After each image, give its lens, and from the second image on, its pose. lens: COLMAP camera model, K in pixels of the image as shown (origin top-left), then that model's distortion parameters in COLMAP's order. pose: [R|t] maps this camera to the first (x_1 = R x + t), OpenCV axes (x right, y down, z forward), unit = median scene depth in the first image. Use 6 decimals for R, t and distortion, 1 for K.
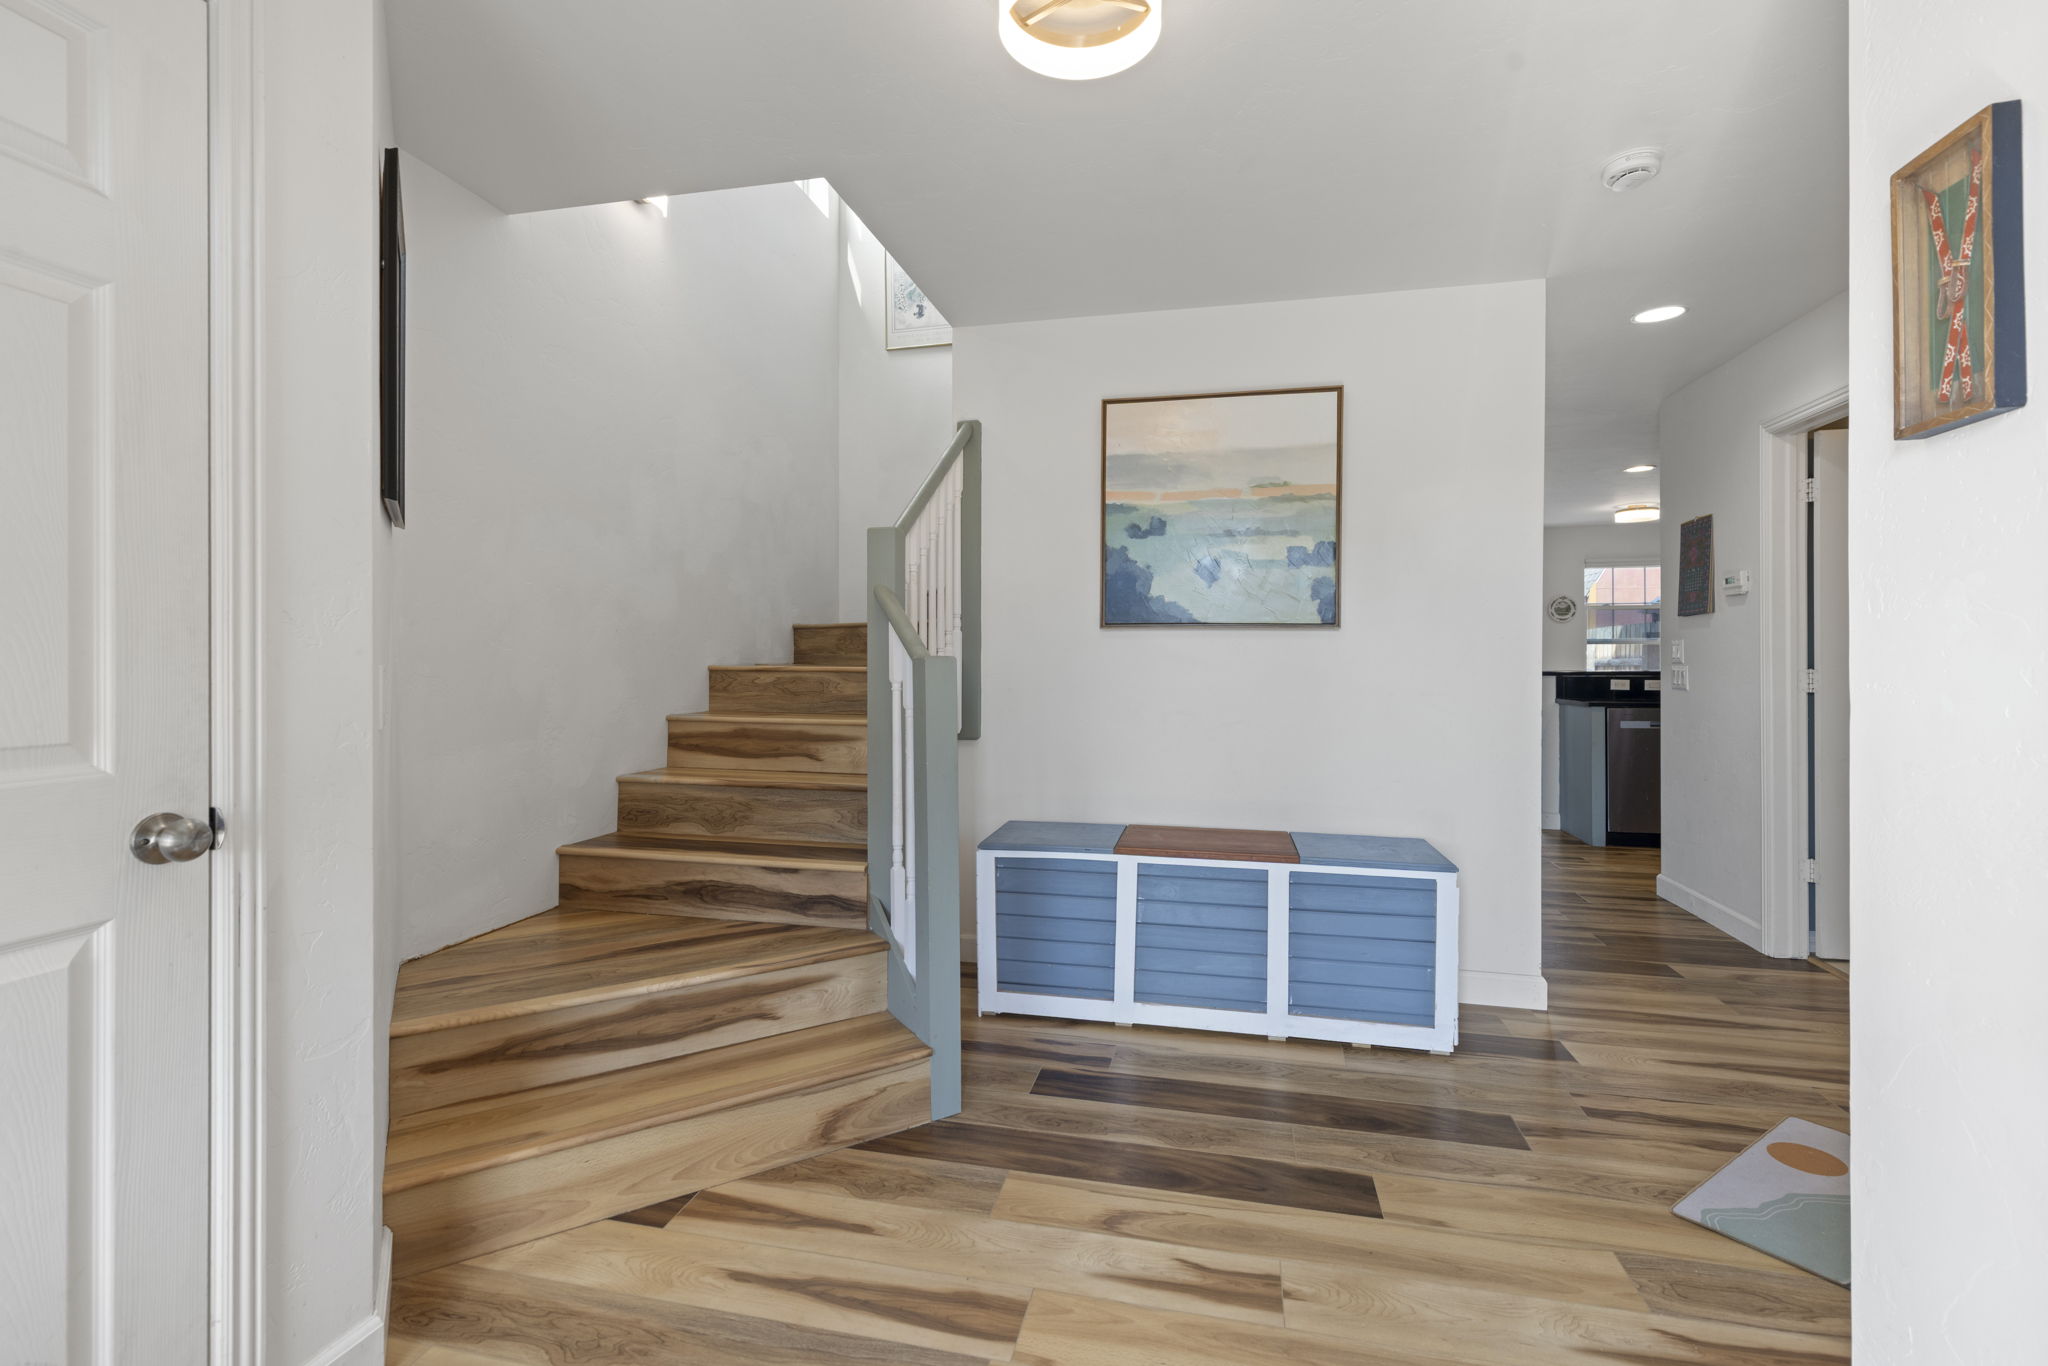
lens RADIAL K [[915.8, 0, 1038.8], [0, 915.8, 678.9], [0, 0, 1]] dist [0.006909, -0.001139]
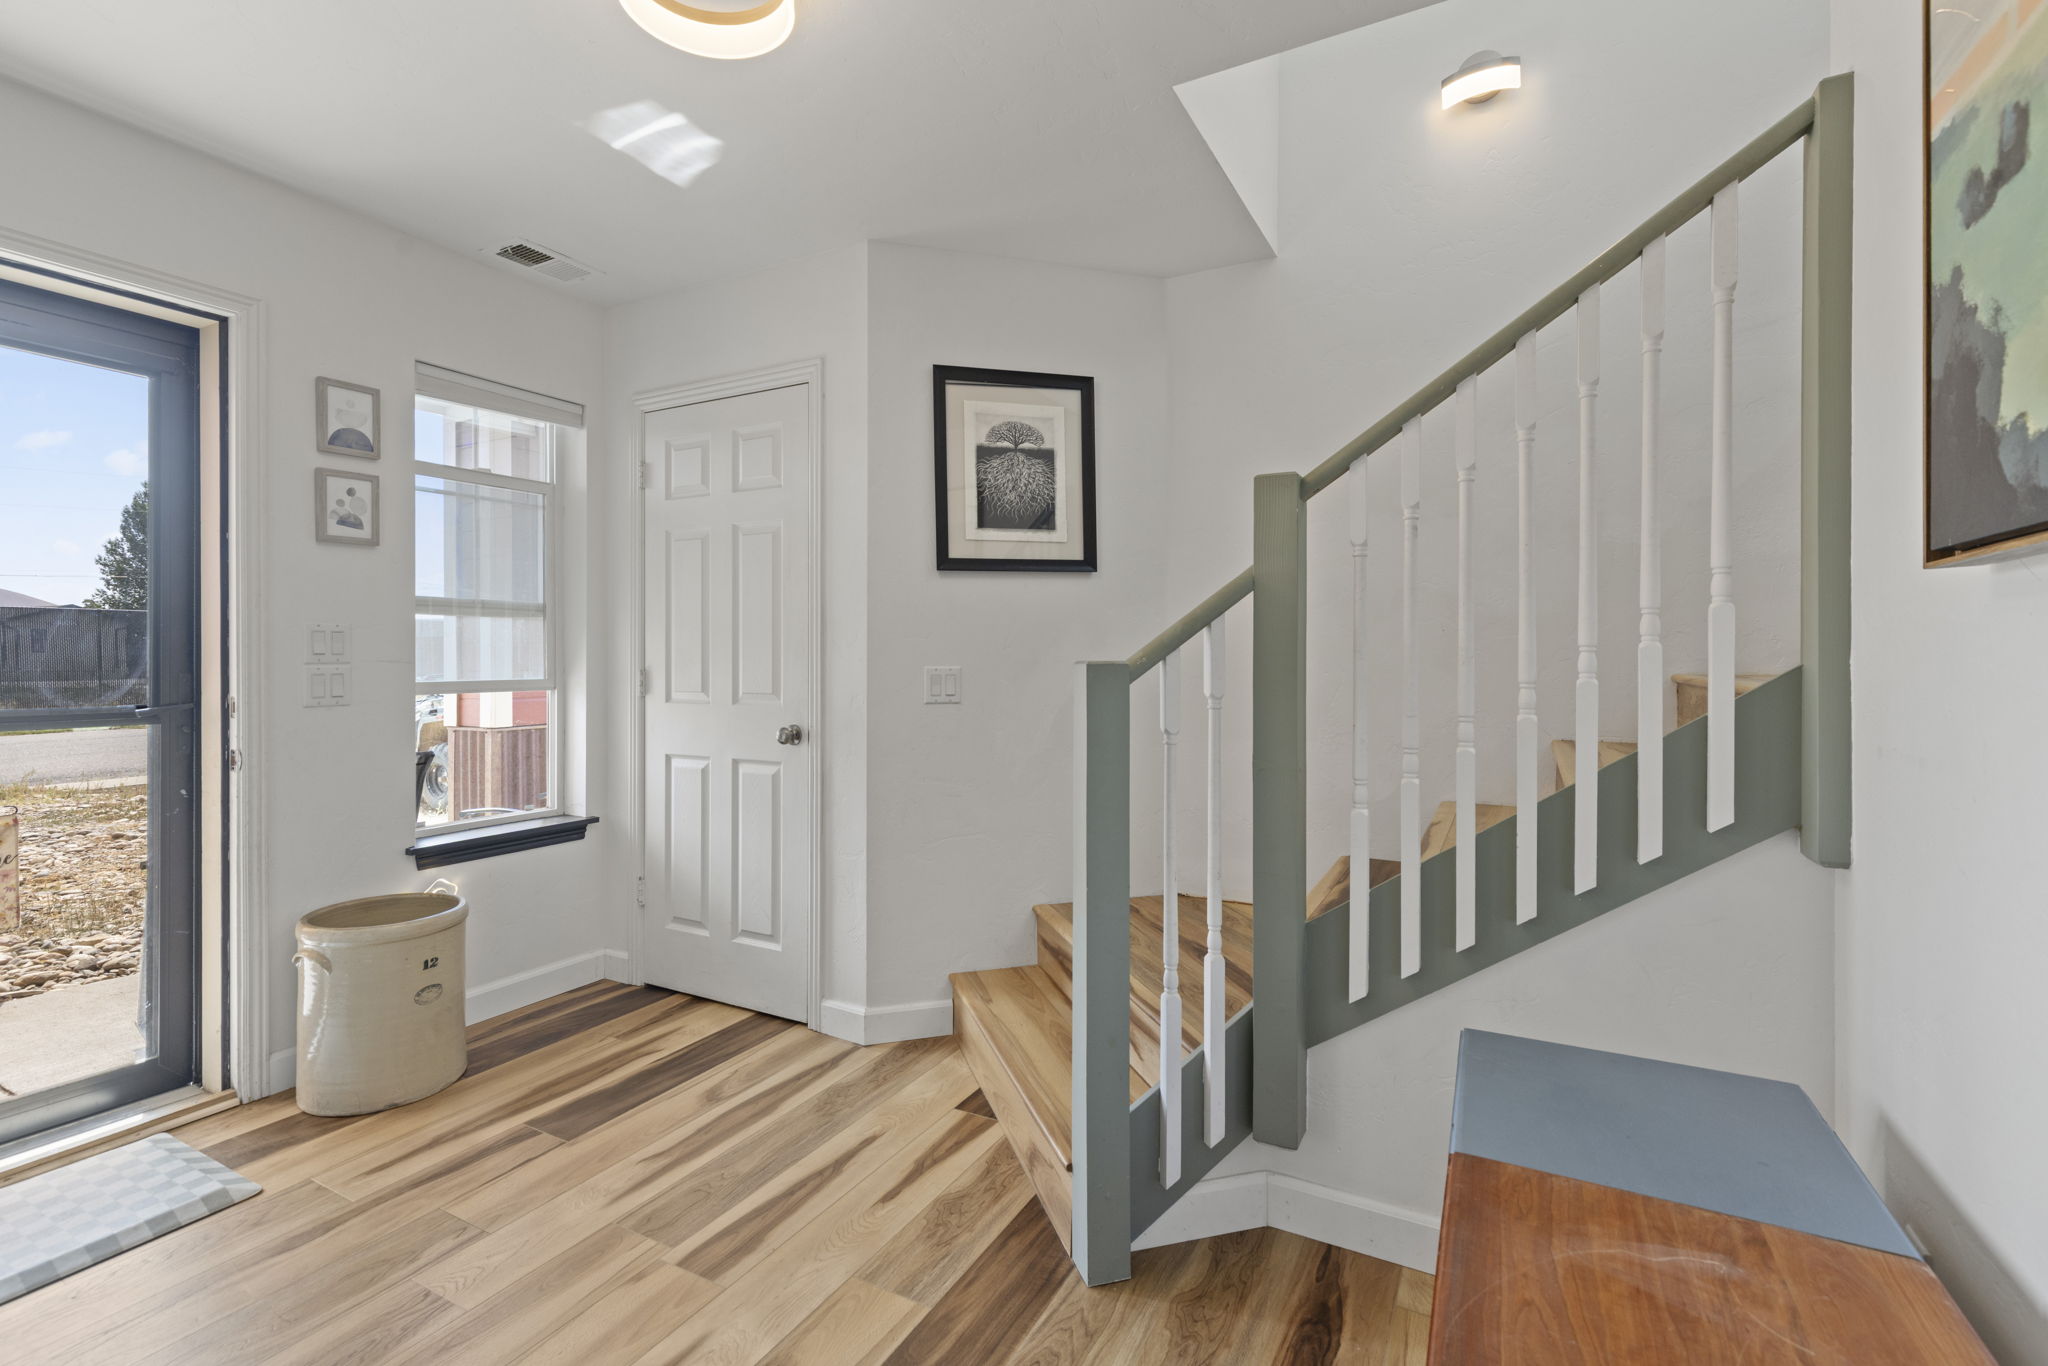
lens RADIAL K [[915.8, 0, 1013.8], [0, 915.8, 672.4], [0, 0, 1]] dist [0.006909, -0.001139]
pose [[-0.276165, 0.014282, -0.961004, 0.775679], [-0.022759, 0.999512, 0.021394, -0.036994], [0.960841, 0.027780, -0.275705, 1.397674]]
